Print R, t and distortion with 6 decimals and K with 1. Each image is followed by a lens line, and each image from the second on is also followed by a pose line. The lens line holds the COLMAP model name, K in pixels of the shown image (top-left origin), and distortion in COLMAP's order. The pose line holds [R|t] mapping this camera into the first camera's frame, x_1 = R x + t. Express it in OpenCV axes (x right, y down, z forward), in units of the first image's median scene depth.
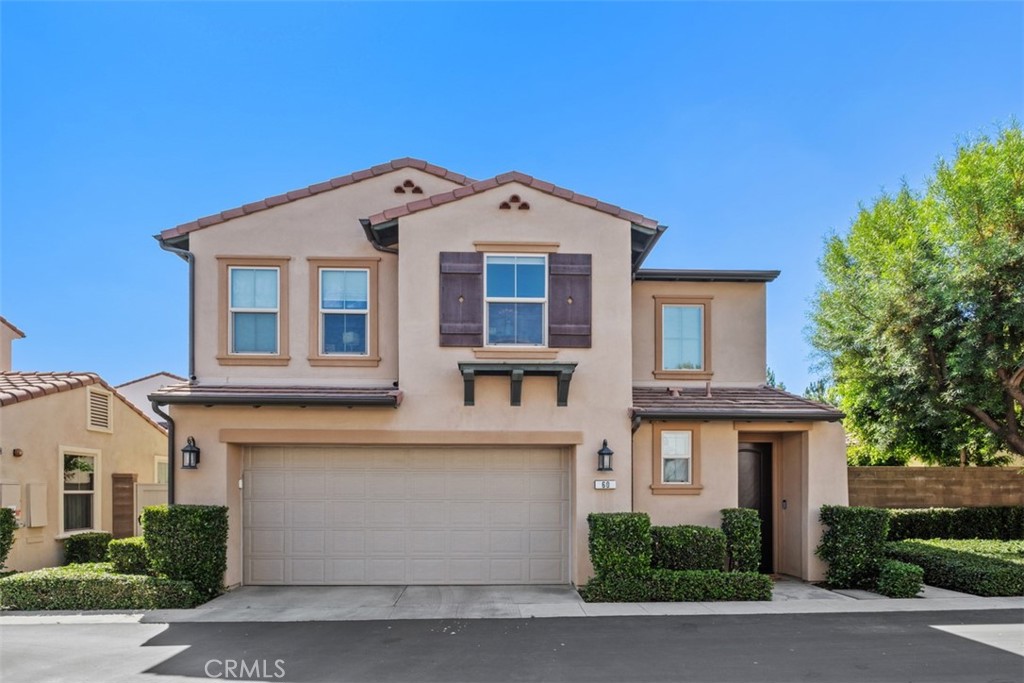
lens RADIAL K [[576.6, 0, 512.4], [0, 576.6, 358.8], [0, 0, 1]] dist [-0.001942, 0.000872]
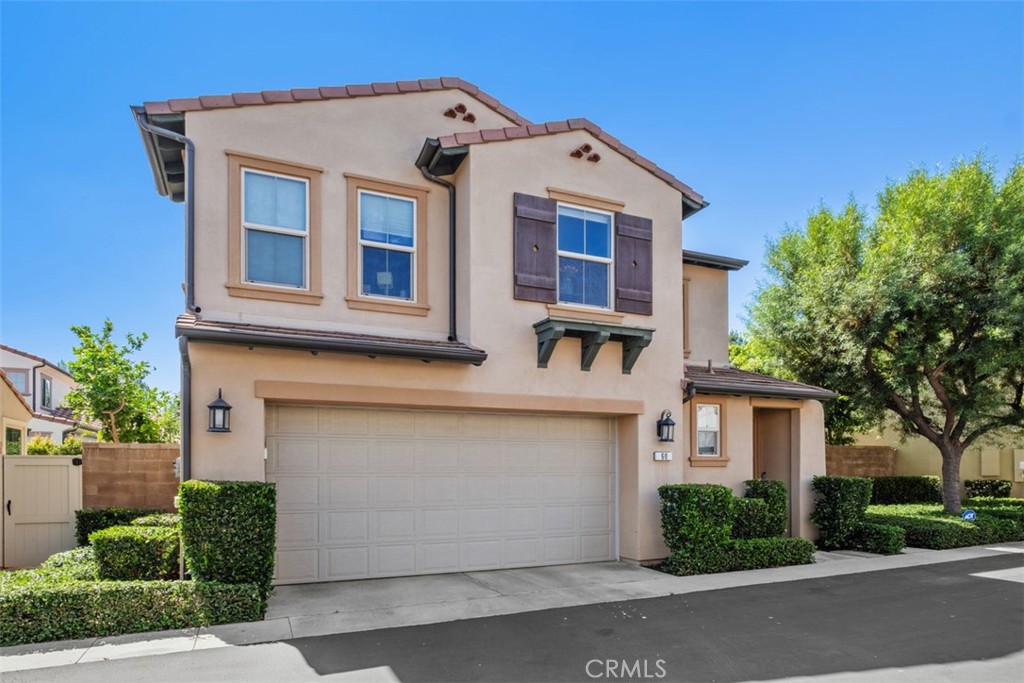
lens RADIAL K [[591.5, 0, 512.0], [0, 591.5, 341.5], [0, 0, 1]] dist [0.002264, -0.000485]
pose [[0.934562, 0.070356, 0.348776, -0.425345], [-0.072825, 0.997326, -0.006044, 0.047491], [-0.348268, -0.019751, 0.937187, 0.147962]]
